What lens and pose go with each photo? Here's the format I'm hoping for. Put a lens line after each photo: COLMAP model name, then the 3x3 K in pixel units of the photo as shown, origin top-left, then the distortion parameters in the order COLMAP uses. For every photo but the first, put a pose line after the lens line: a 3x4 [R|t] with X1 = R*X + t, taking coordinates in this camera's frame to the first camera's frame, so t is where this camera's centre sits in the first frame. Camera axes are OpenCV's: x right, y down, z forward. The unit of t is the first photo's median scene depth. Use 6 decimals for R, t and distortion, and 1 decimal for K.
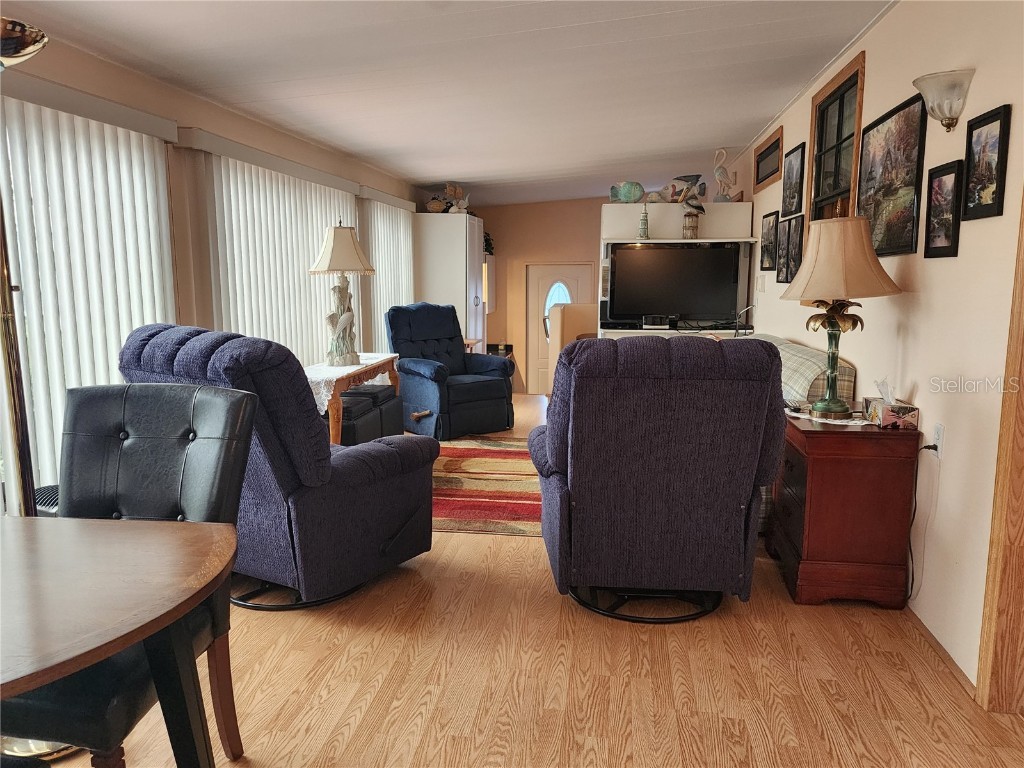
lens RADIAL K [[769.4, 0, 511.6], [0, 769.4, 386.3], [0, 0, 1]] dist [0.050397, -0.034893]
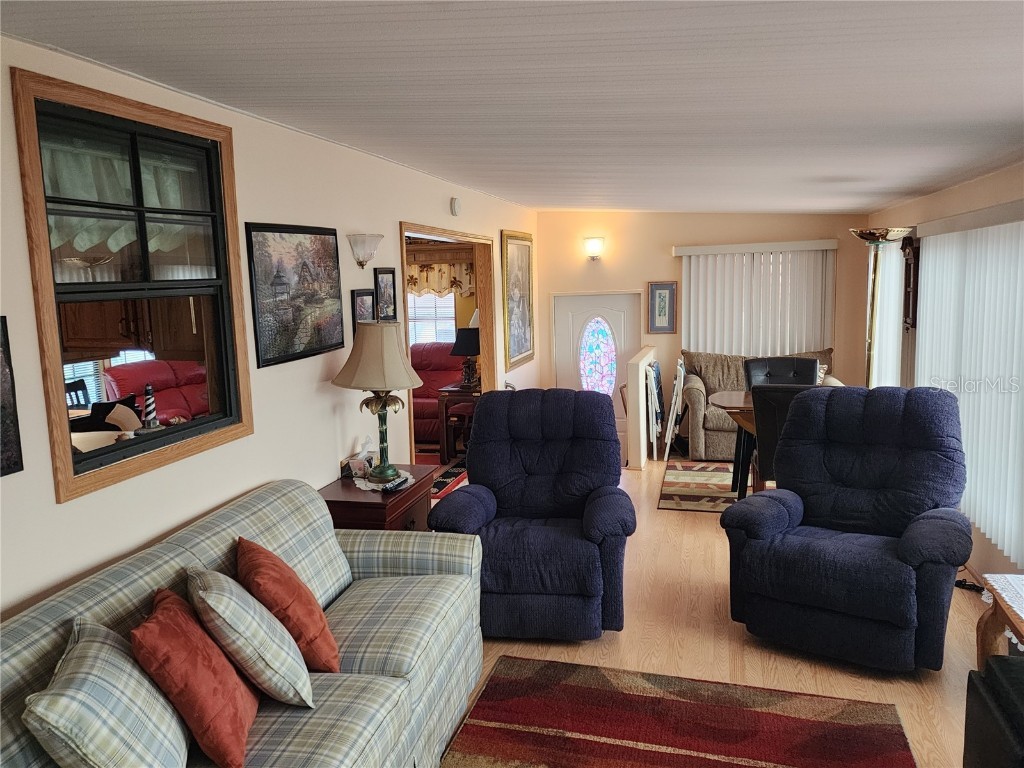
lens RADIAL K [[769.4, 0, 510.7], [0, 769.4, 382.2], [0, 0, 1]] dist [0.050397, -0.034893]
pose [[-0.992088, 0.016774, 0.124417, 0.063687], [0.051453, 0.958304, 0.281079, -0.458667], [-0.114514, 0.285257, -0.951586, 2.176876]]
